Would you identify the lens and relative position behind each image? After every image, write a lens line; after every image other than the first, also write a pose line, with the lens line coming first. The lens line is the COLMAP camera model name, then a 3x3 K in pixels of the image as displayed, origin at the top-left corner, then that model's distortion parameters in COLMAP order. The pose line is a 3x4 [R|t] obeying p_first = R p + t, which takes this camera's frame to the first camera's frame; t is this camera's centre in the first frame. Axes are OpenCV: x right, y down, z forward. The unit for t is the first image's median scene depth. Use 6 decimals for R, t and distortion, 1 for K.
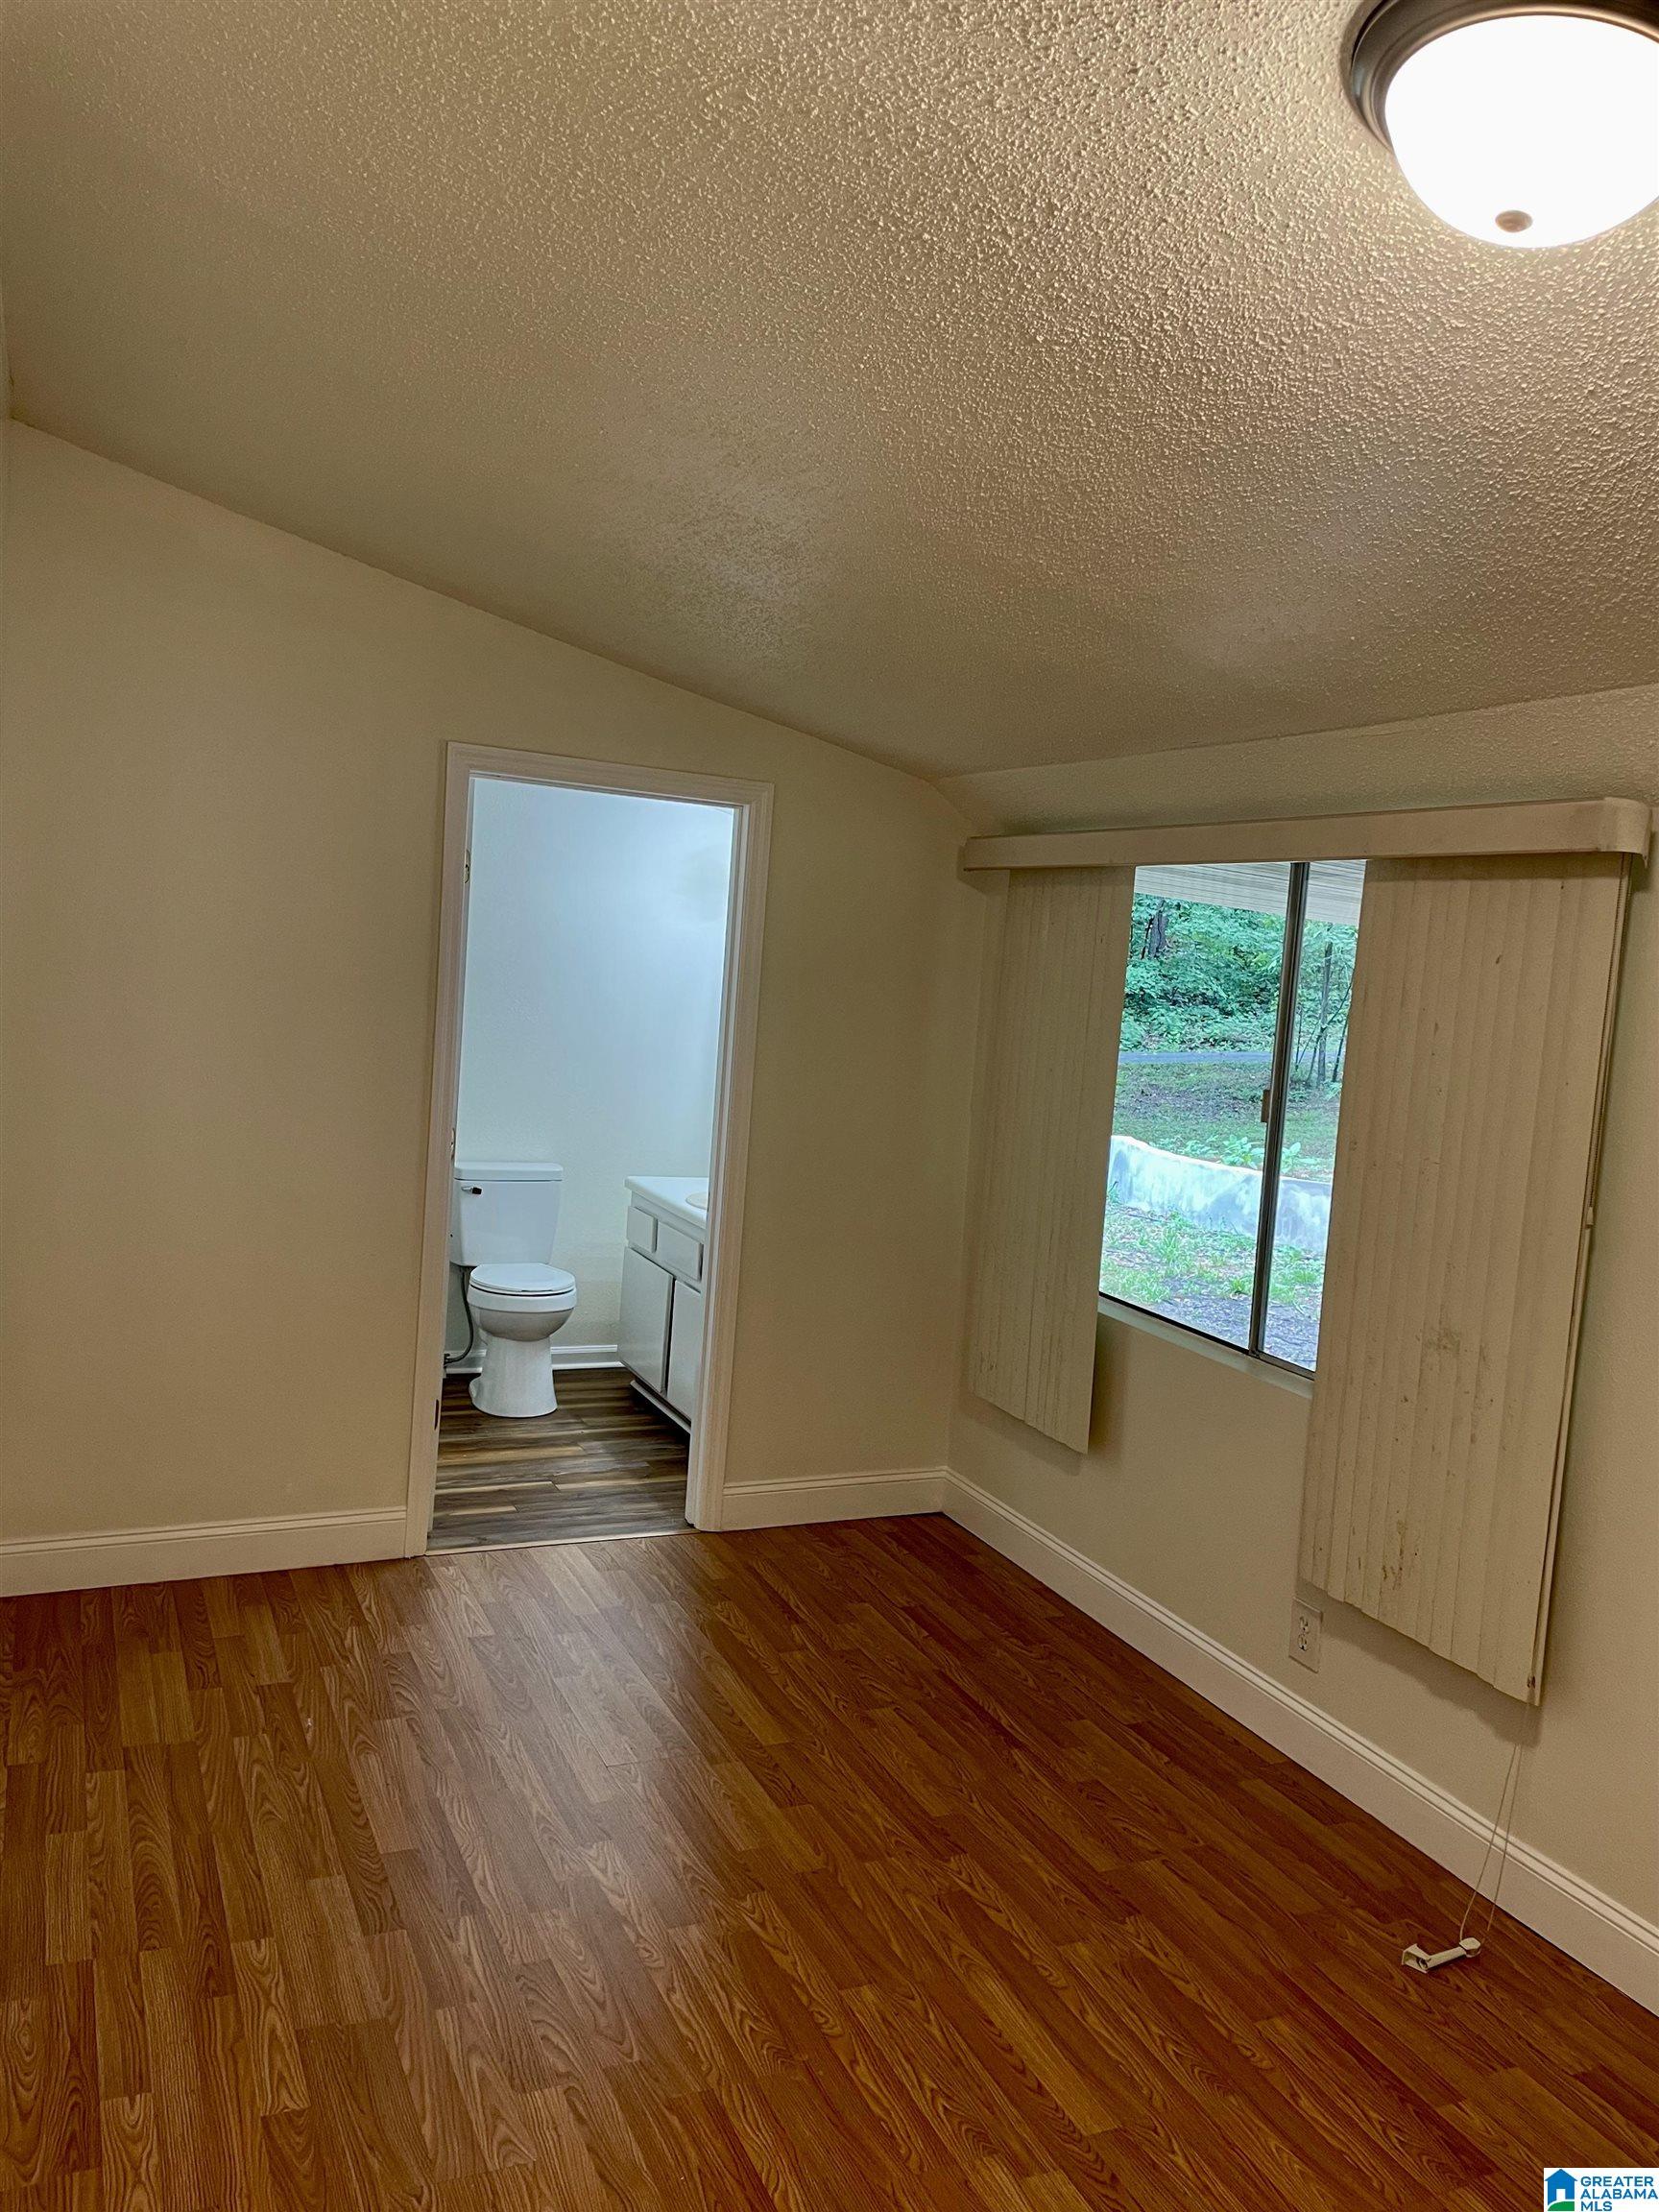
lens RADIAL K [[1666.6, 0, 829.5], [0, 1666.6, 1106.0], [0, 0, 1]] dist [0.094817, -0.131034]
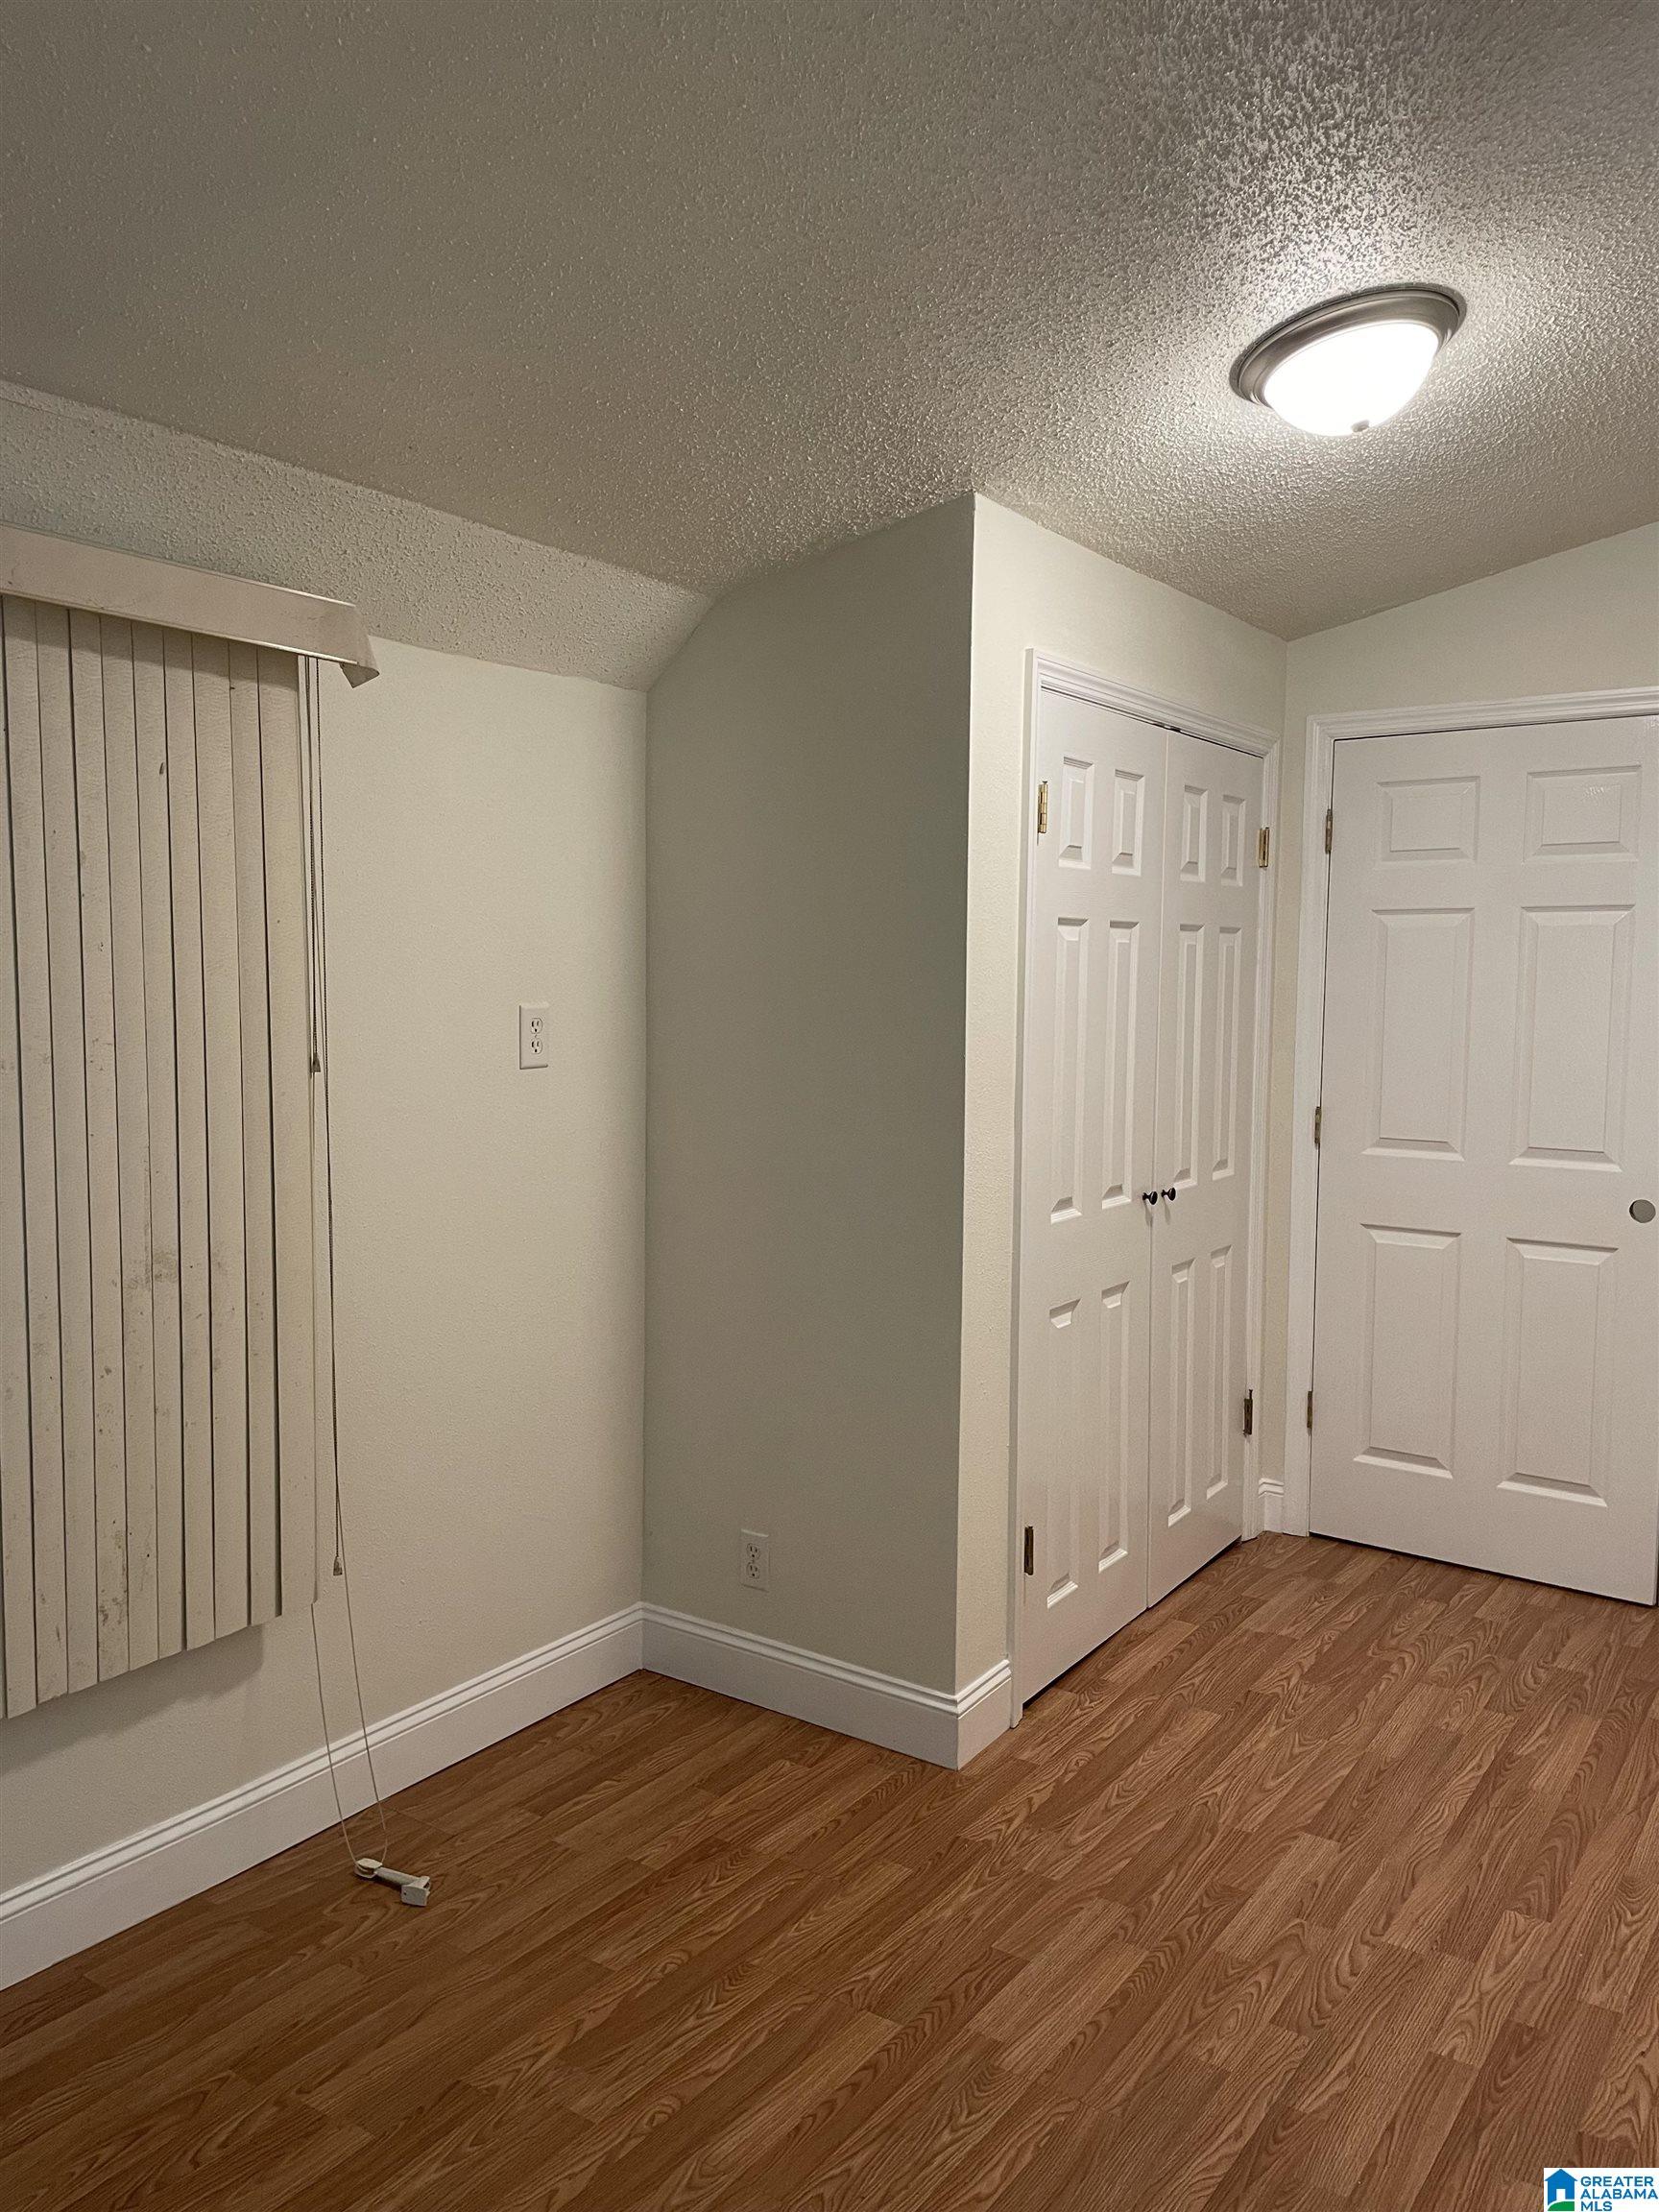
lens RADIAL K [[1666.6, 0, 829.5], [0, 1666.6, 1106.0], [0, 0, 1]] dist [0.094817, -0.131034]
pose [[-0.504442, -0.151681, 0.850018, -0.493243], [0.033367, 0.980289, 0.194729, -0.083528], [-0.862801, 0.126592, -0.489438, 1.249489]]
